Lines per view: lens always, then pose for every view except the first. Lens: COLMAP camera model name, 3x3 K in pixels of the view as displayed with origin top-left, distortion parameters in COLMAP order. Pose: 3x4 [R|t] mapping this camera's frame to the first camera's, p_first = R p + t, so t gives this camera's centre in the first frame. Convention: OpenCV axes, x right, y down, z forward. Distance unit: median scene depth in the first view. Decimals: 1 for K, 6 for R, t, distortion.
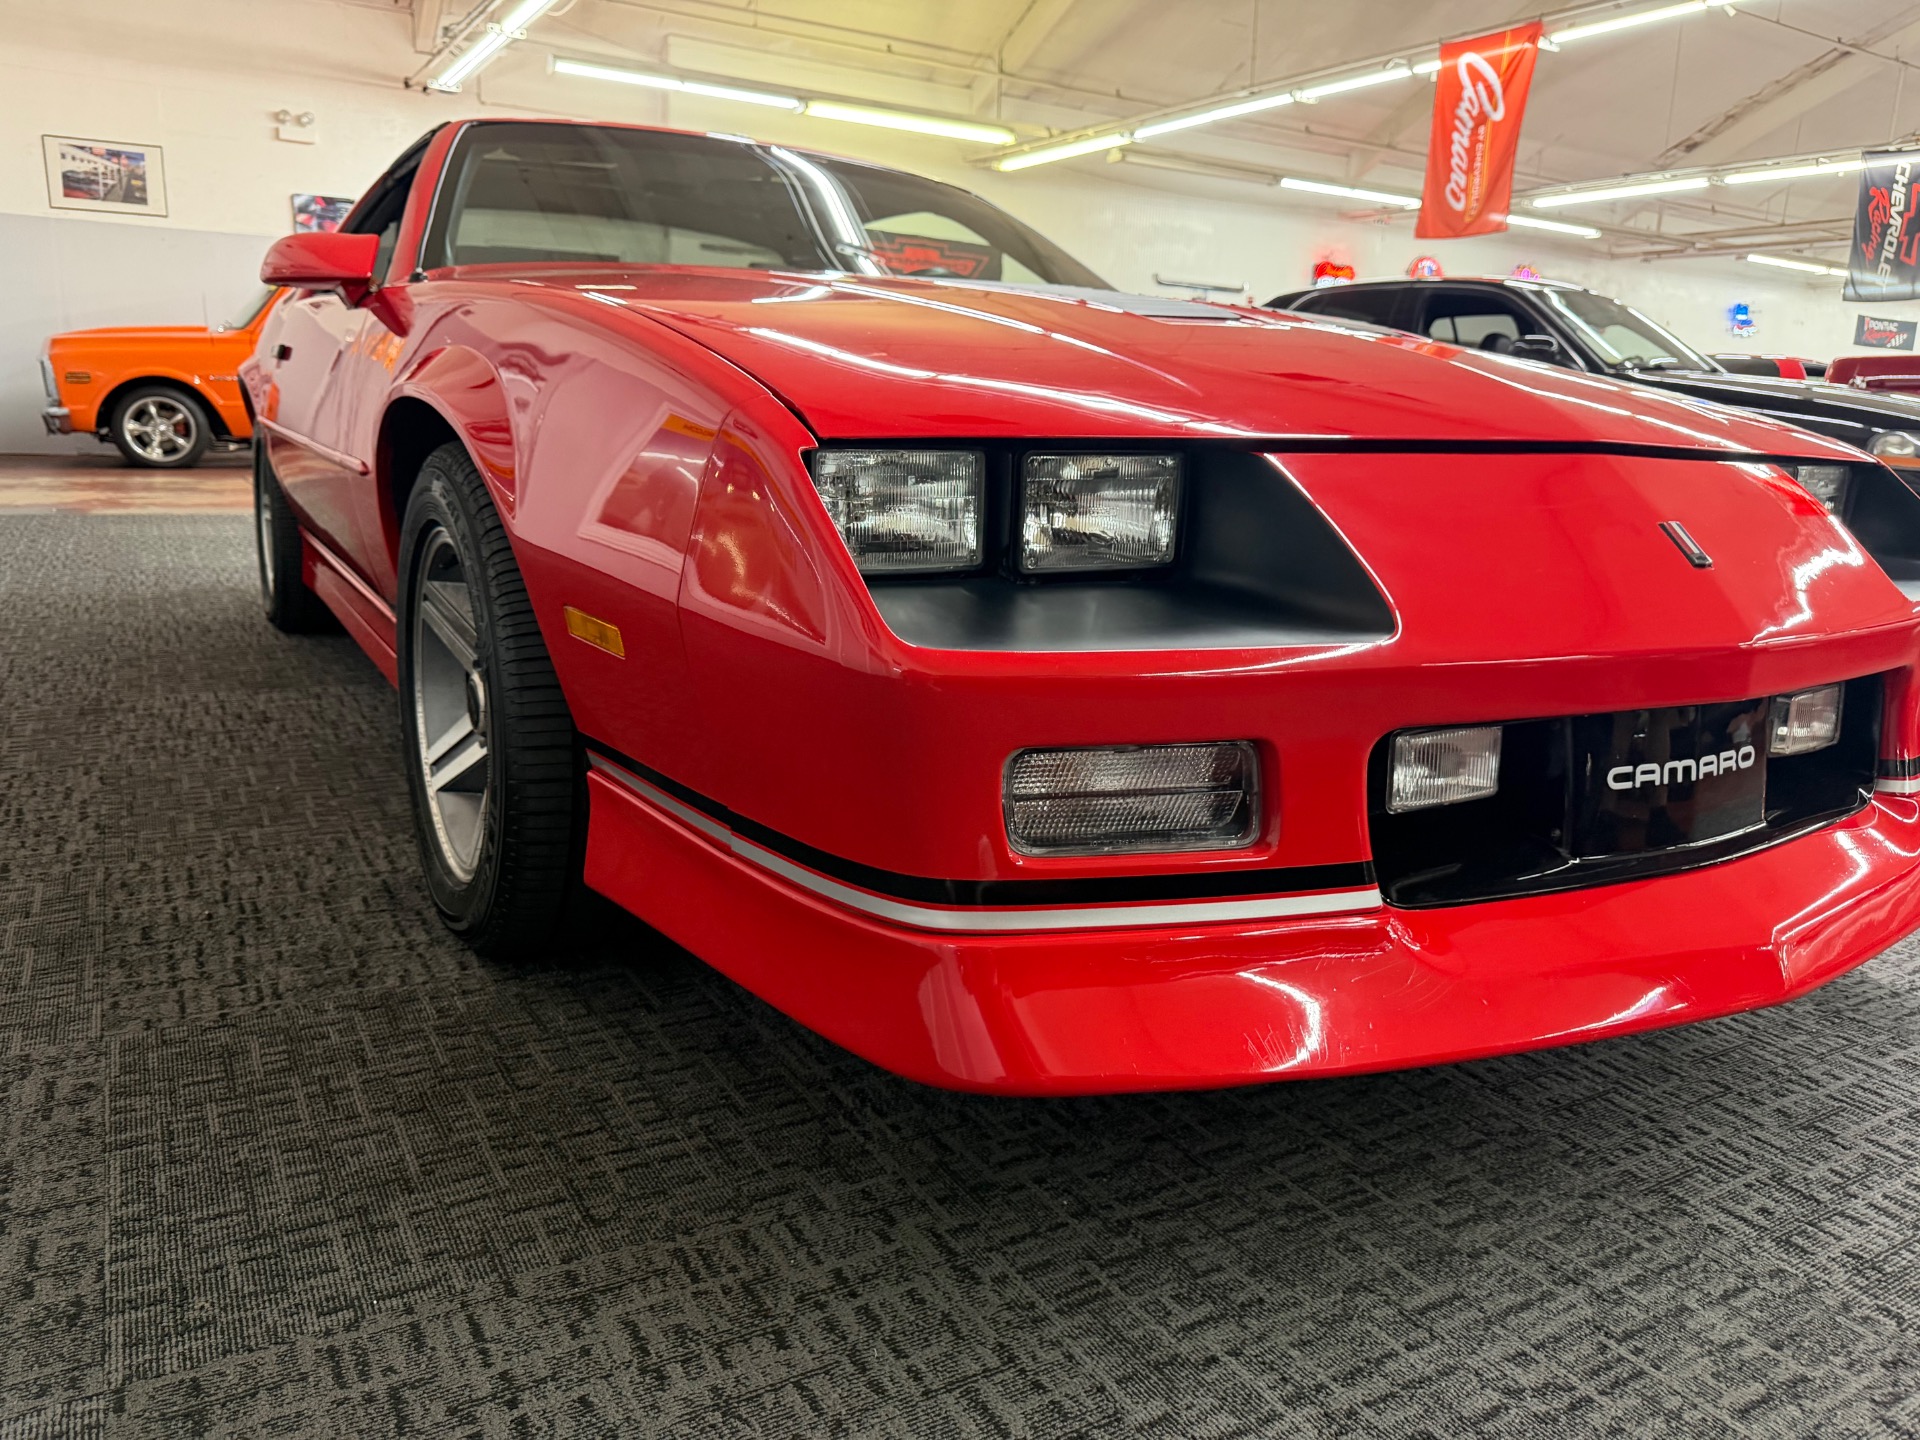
lens RADIAL K [[1376.5, 0, 957.3], [0, 1376.5, 721.9], [0, 0, 1]] dist [0.007638, -0.014557]
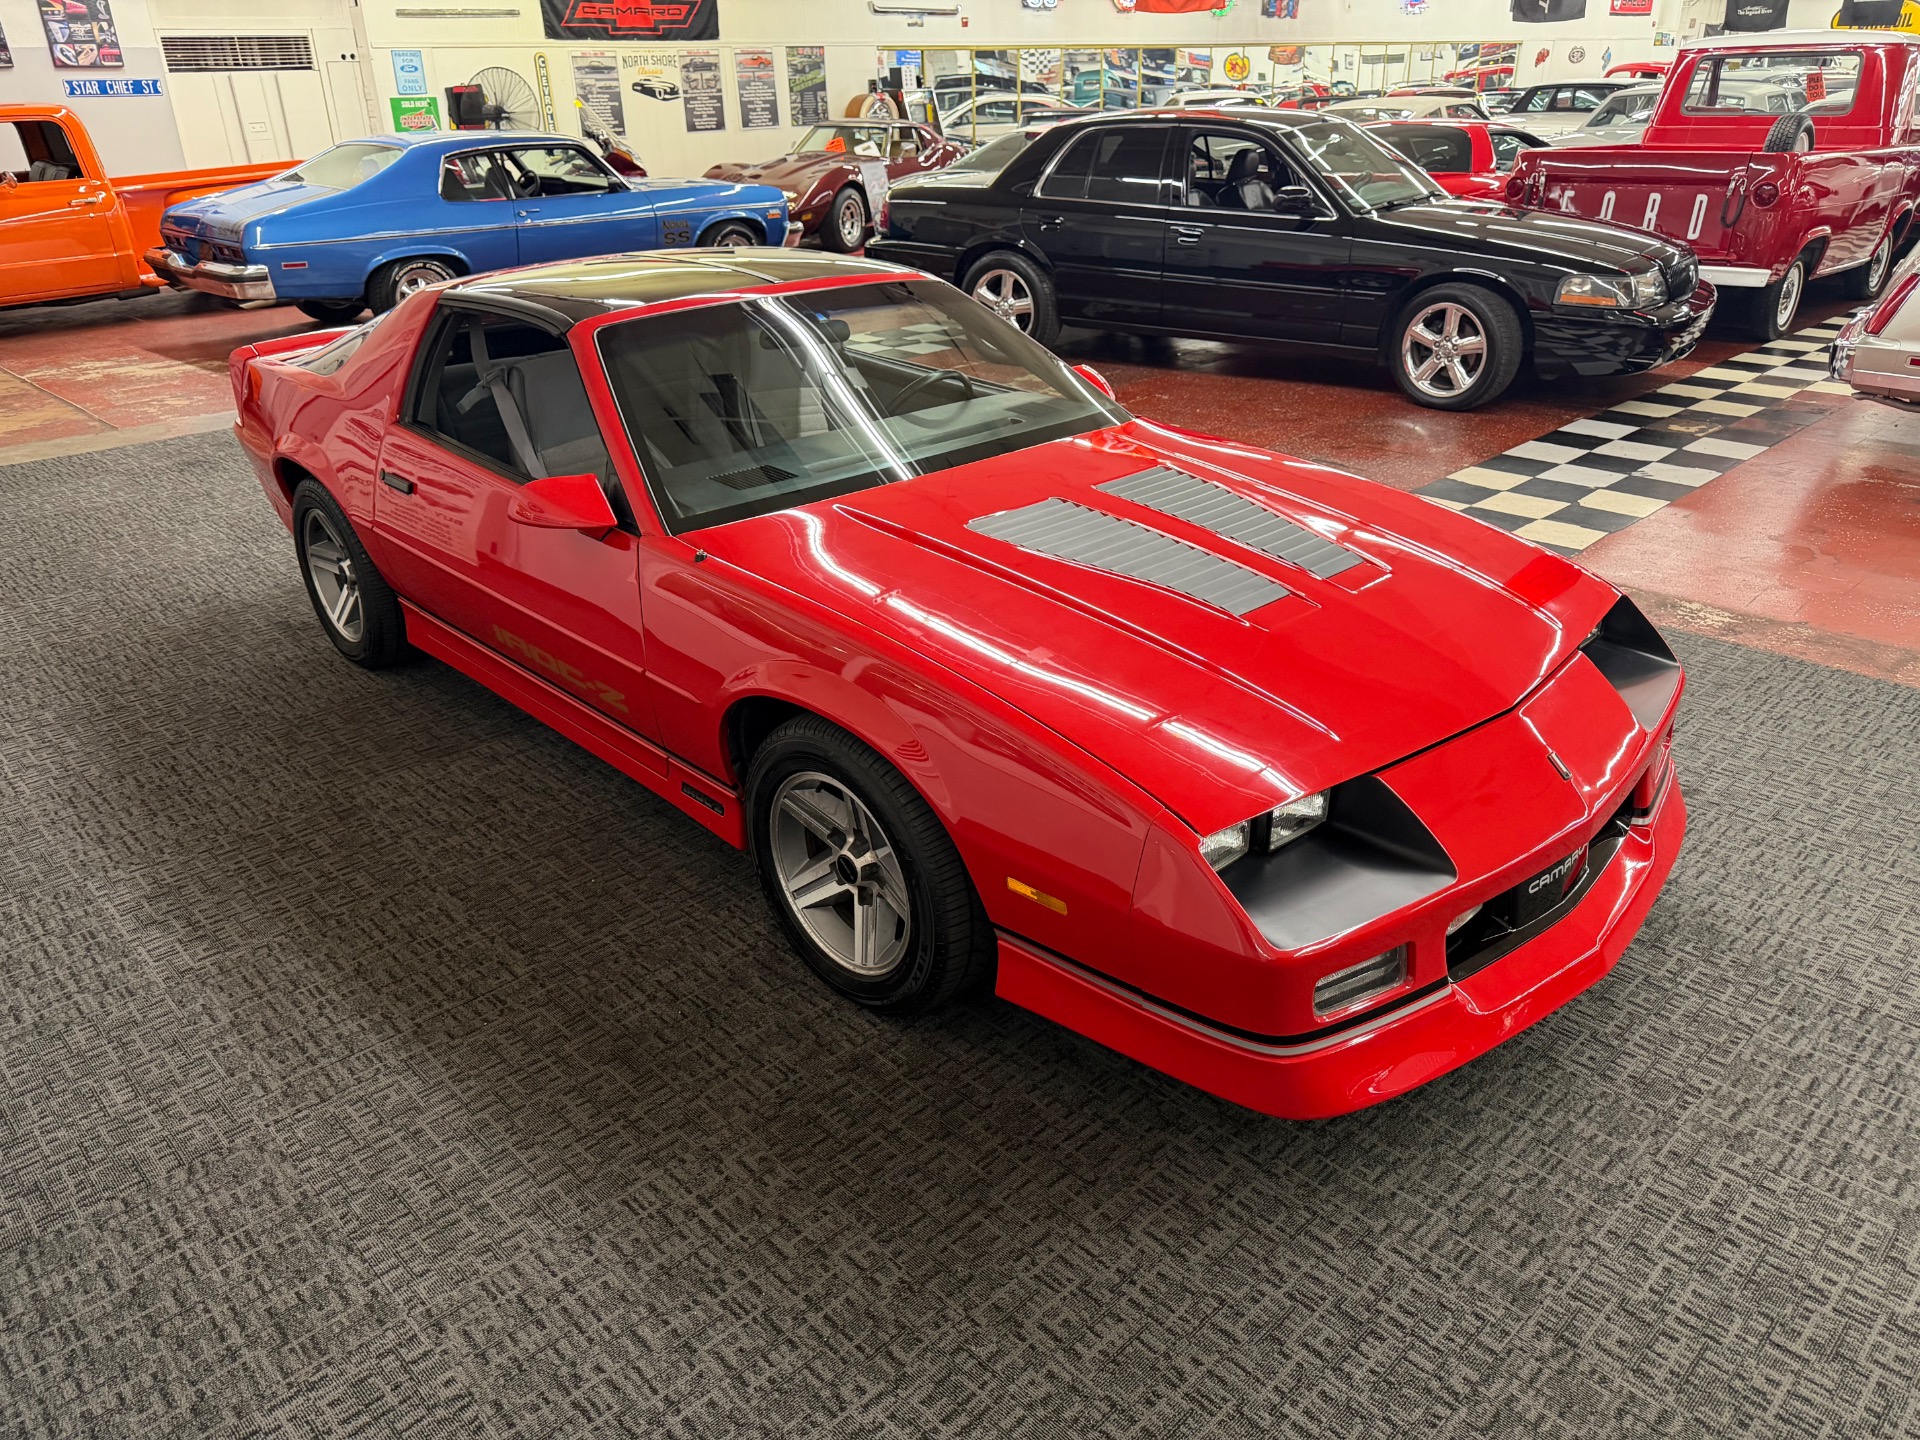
lens RADIAL K [[1376.5, 0, 943.0], [0, 1376.5, 719.8], [0, 0, 1]] dist [0.007638, -0.014557]
pose [[0.973272, -0.147493, 0.176034, -0.084725], [0.103270, 0.965717, 0.238172, -0.093917], [-0.205128, -0.213627, 0.955137, -0.088195]]
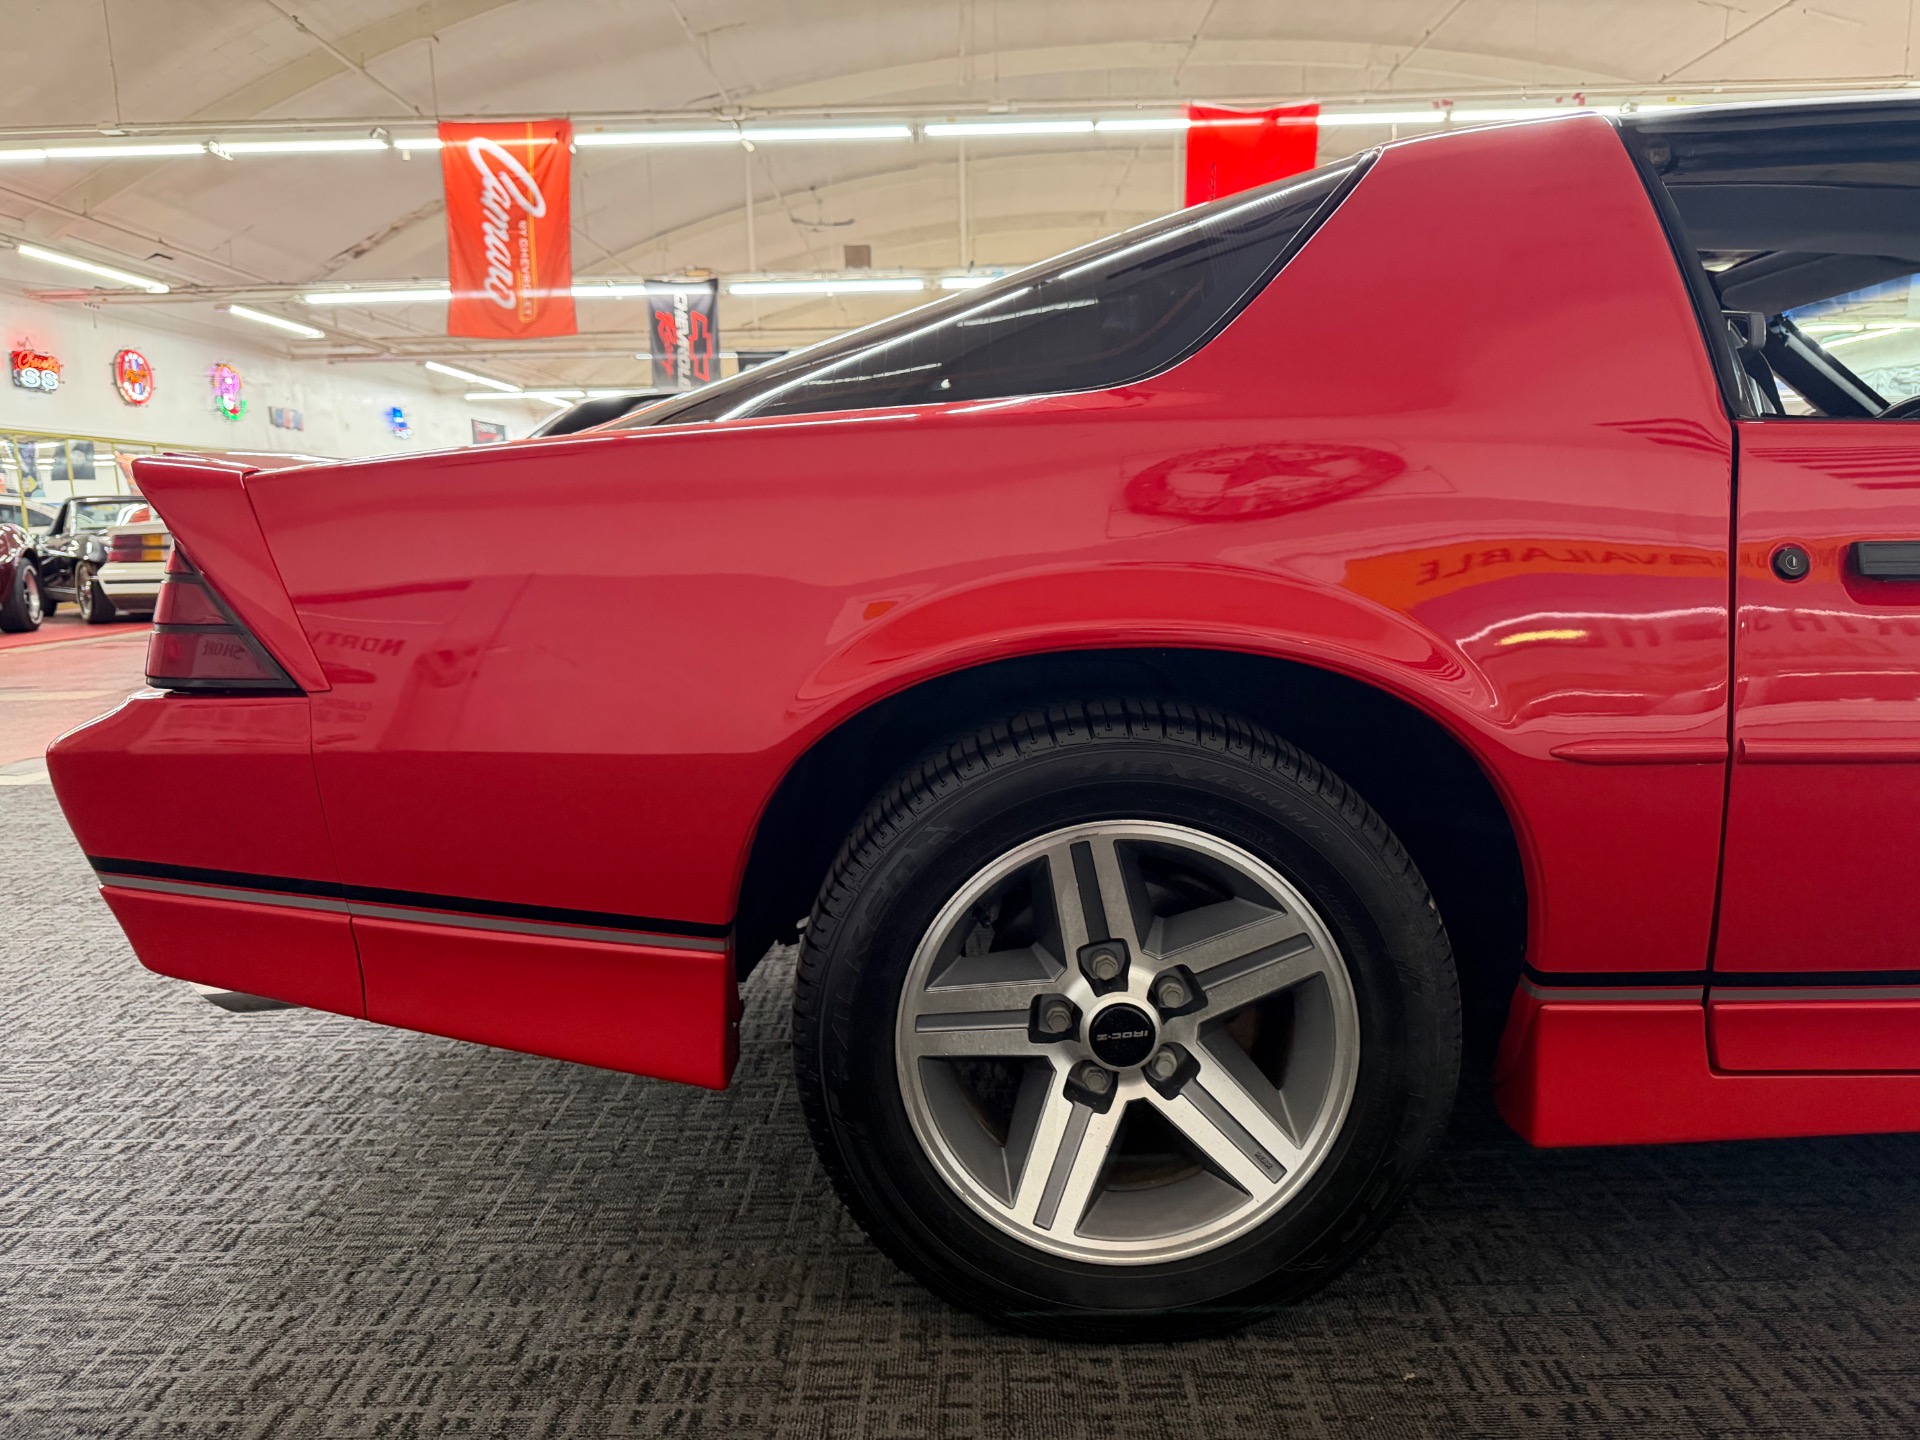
lens RADIAL K [[1376.5, 0, 960.6], [0, 1376.5, 725.4], [0, 0, 1]] dist [0.007638, -0.014557]
pose [[0.525703, -0.175574, 0.832352, -0.296714], [0.228894, 0.971577, 0.060375, -0.097795], [-0.819295, 0.158781, 0.550949, 0.319071]]
